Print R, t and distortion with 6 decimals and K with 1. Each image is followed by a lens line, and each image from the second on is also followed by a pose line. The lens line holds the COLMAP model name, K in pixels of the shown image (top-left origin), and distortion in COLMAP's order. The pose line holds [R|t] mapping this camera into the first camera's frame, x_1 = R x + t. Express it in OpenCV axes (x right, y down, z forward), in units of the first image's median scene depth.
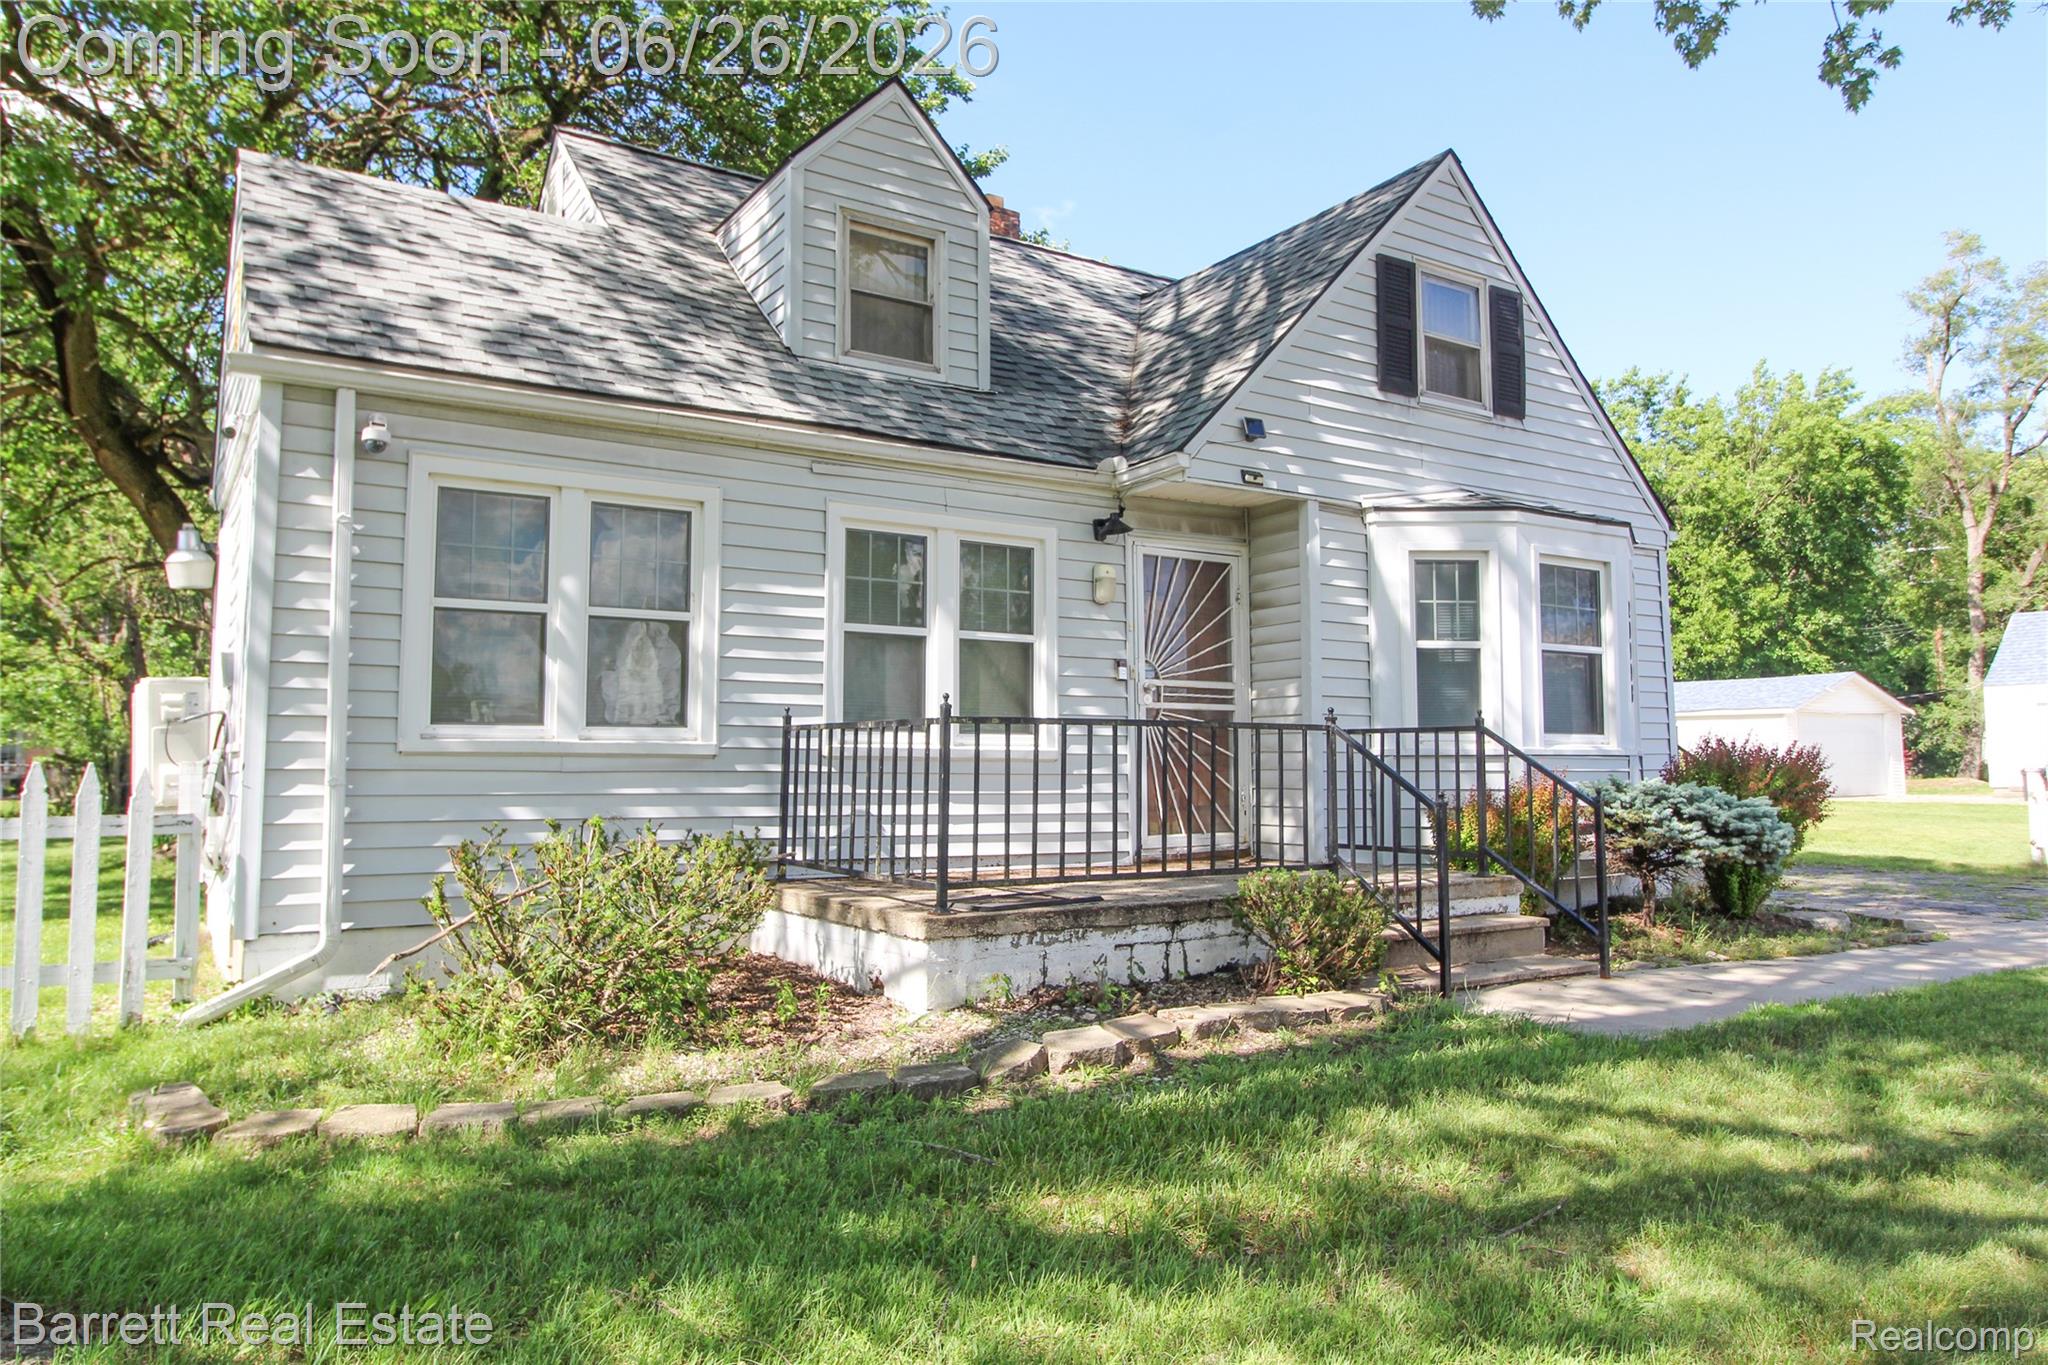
lens RADIAL K [[1347.7, 0, 1018.4], [0, 1347.7, 685.2], [0, 0, 1]] dist [-0.007319, -0.000844]
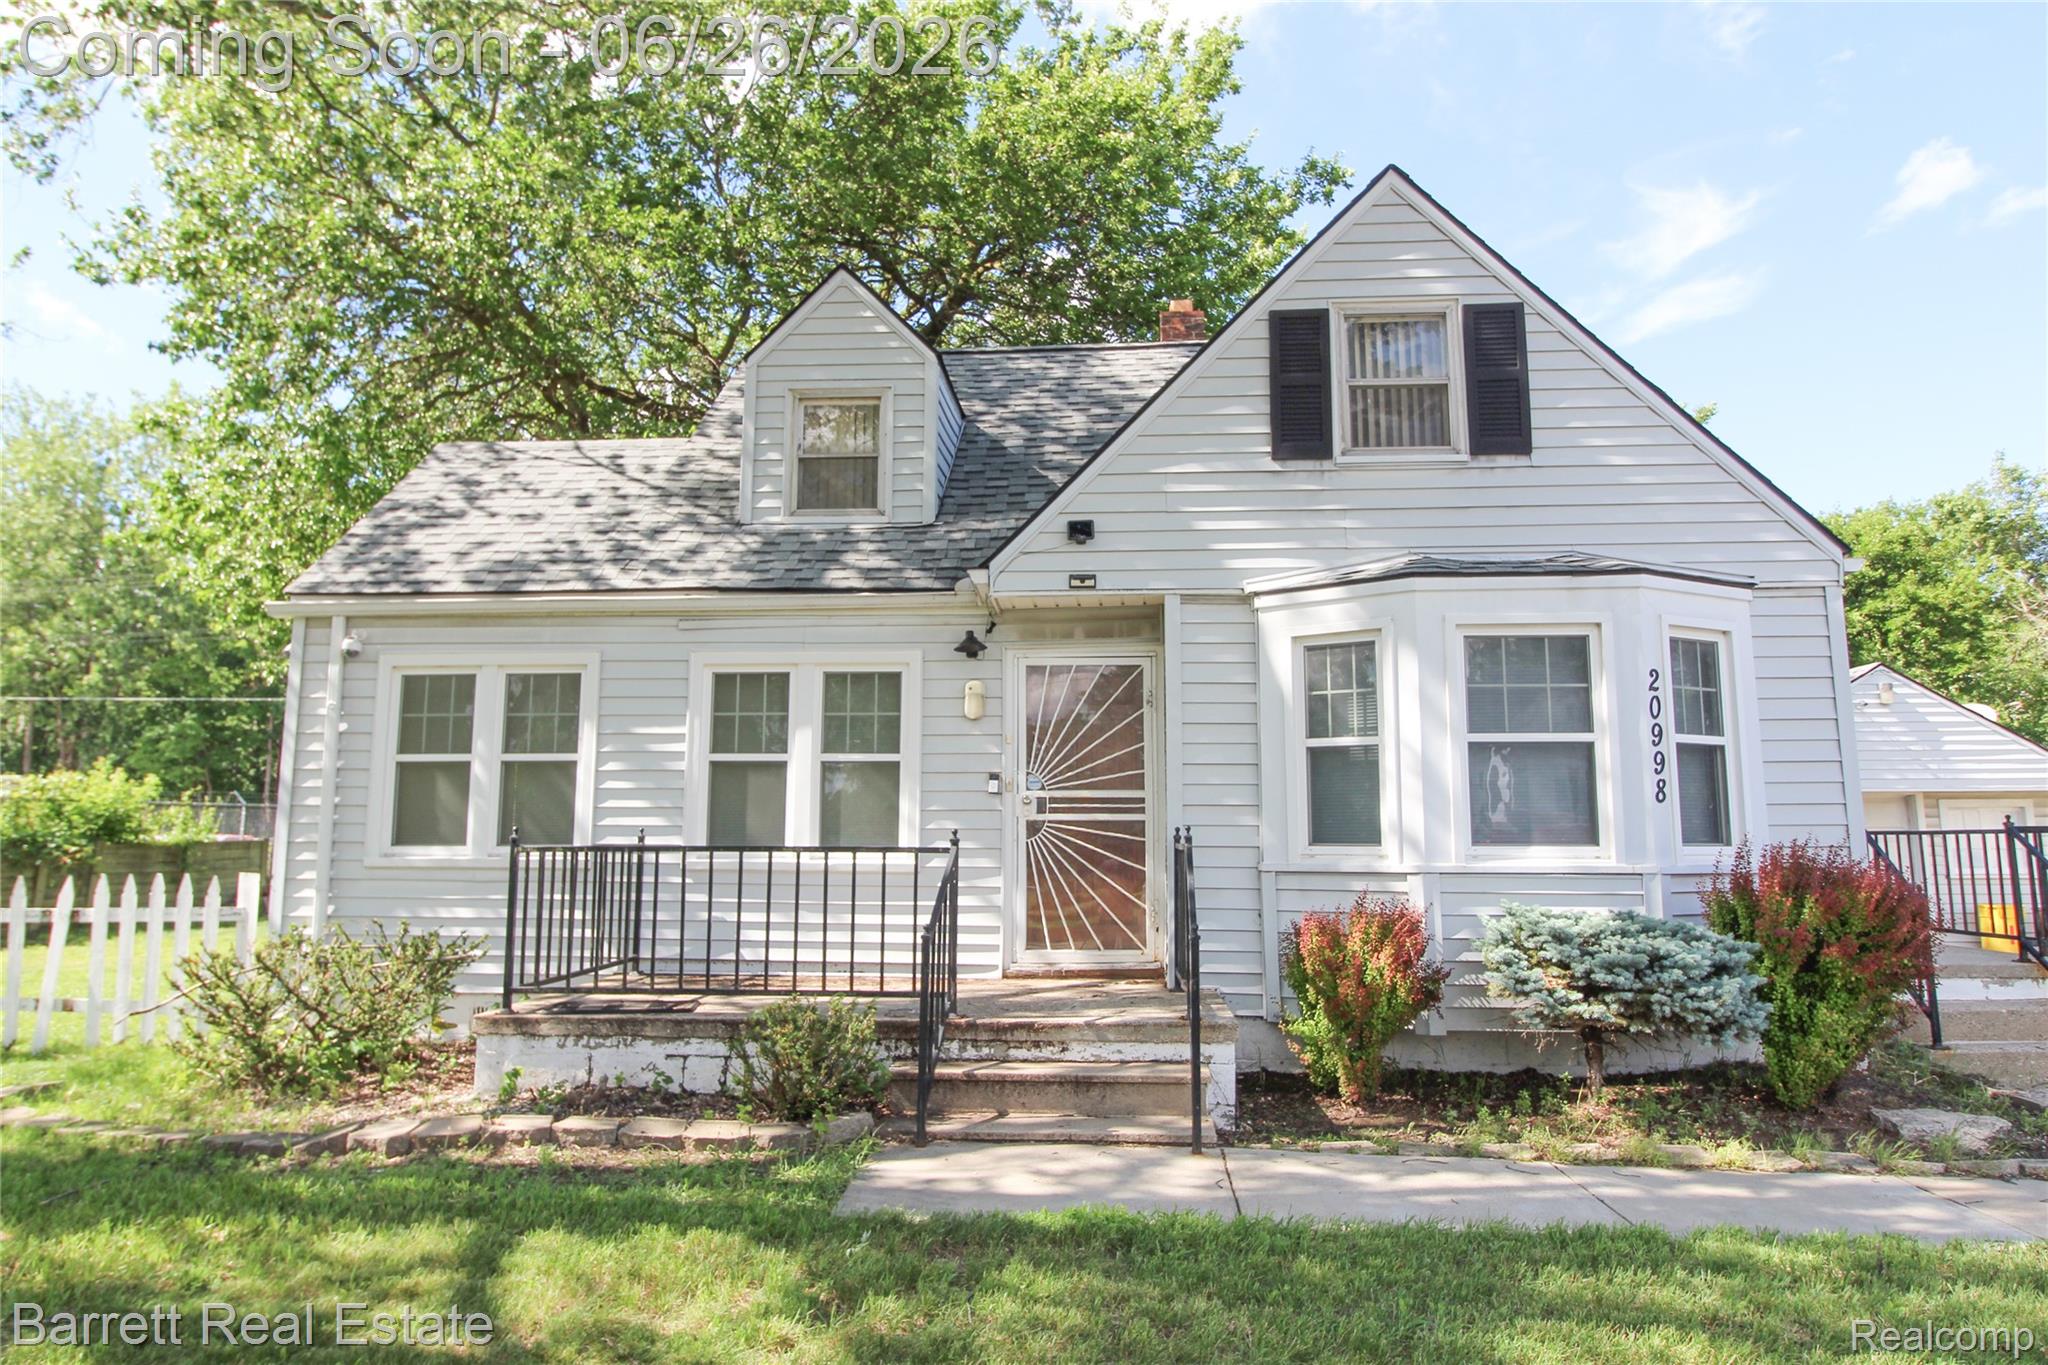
lens RADIAL K [[1325.2, 0, 1020.6], [0, 1325.2, 668.8], [0, 0, 1]] dist [0.003919, 0.000980]
pose [[0.804171, -0.075097, -0.589635, 0.675143], [0.034358, 0.996201, -0.080019, -0.016258], [0.593405, 0.044090, 0.803696, 0.205084]]
